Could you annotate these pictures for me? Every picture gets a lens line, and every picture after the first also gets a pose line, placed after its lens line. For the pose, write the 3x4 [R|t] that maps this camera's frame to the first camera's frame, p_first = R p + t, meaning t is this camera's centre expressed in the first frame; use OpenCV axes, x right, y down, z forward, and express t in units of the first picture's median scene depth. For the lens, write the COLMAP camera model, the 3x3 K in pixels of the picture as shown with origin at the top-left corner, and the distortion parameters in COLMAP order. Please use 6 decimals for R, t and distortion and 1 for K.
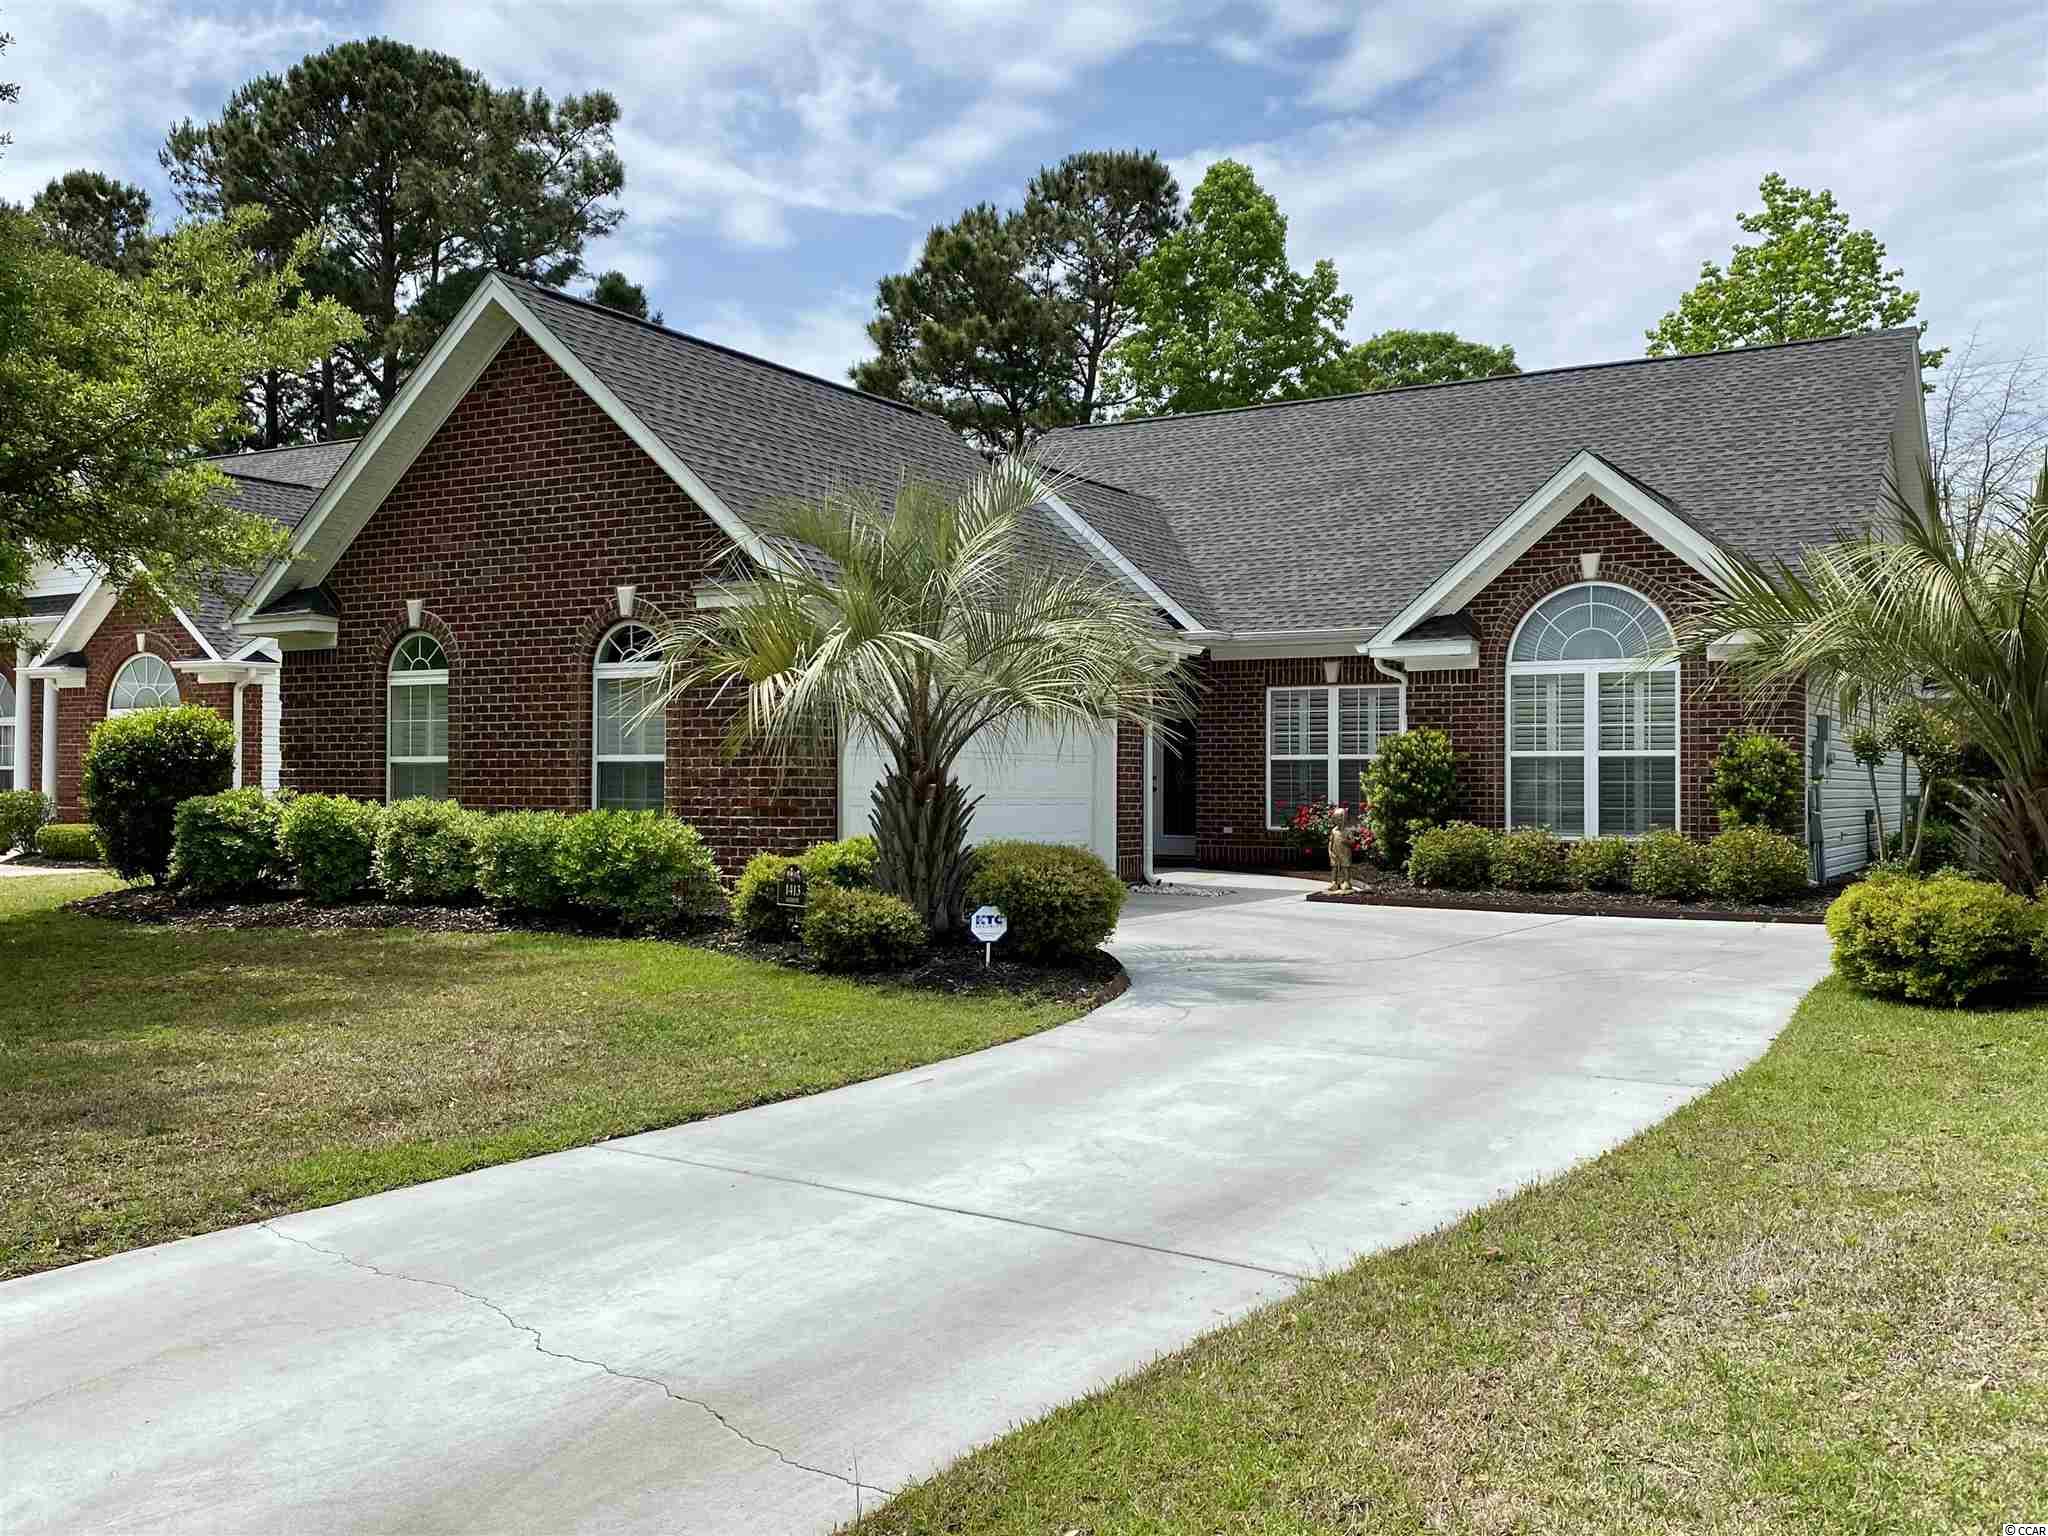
lens RADIAL K [[1811.7, 0, 1083.4], [0, 1811.7, 763.6], [0, 0, 1]] dist [0.257335, -0.614163]
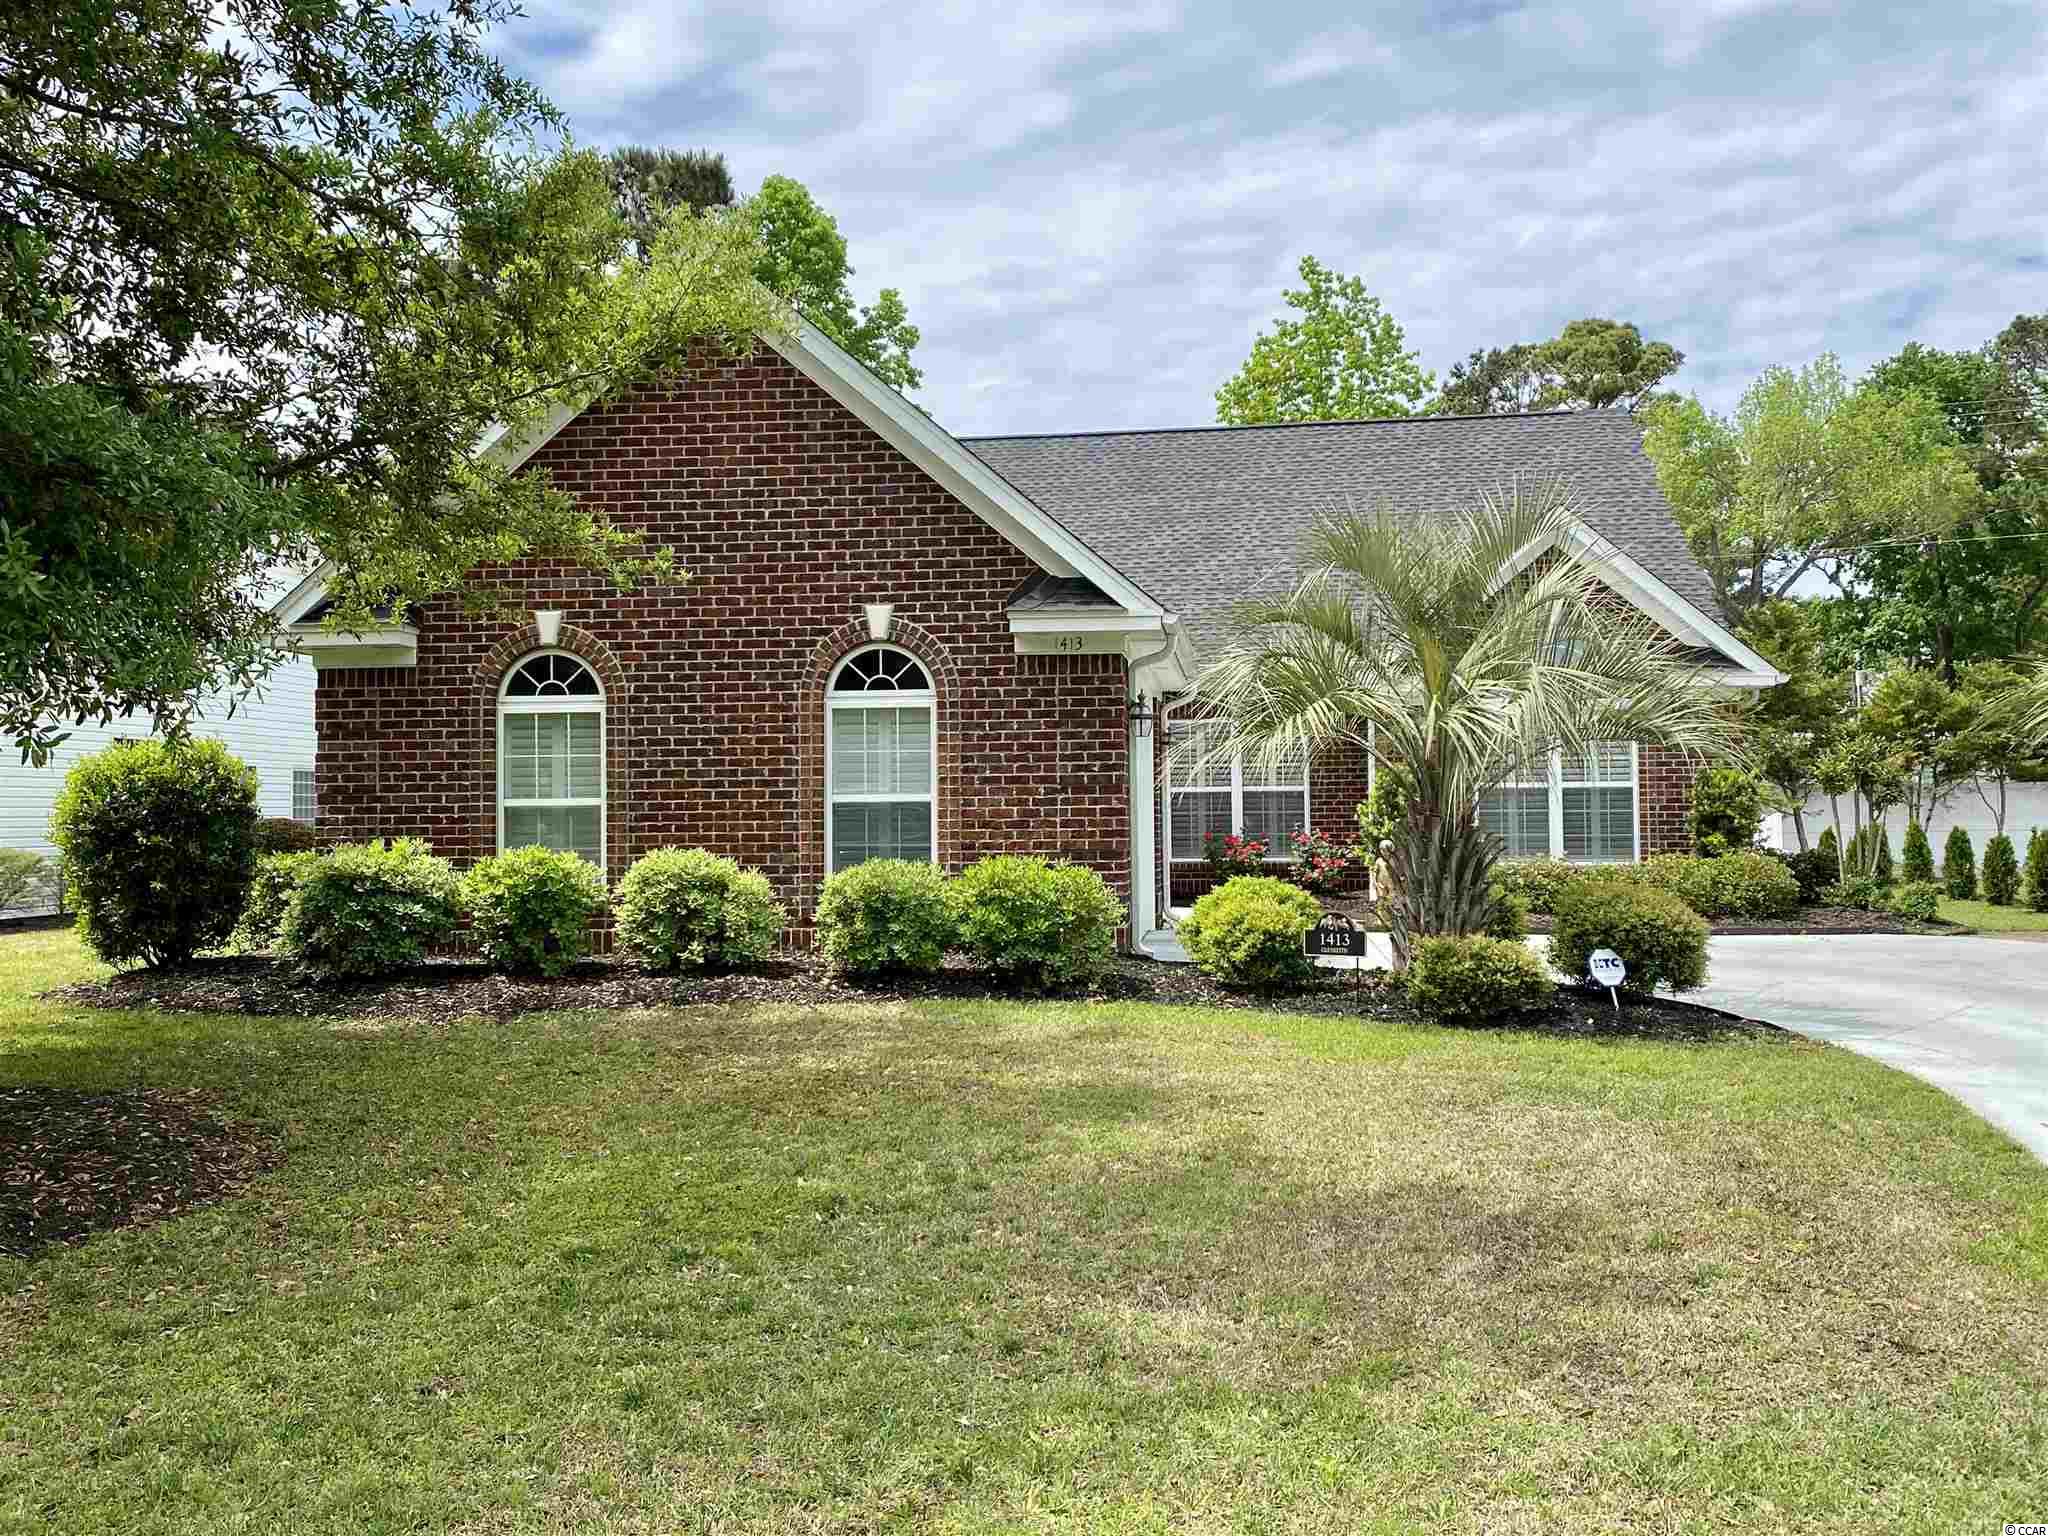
lens RADIAL K [[1811.7, 0, 1083.4], [0, 1811.7, 763.6], [0, 0, 1]] dist [0.257335, -0.614163]
pose [[0.914610, -0.002175, 0.404332, -0.484932], [0.008308, 0.999876, -0.013414, -0.006676], [-0.404252, 0.015627, 0.914514, 0.146636]]
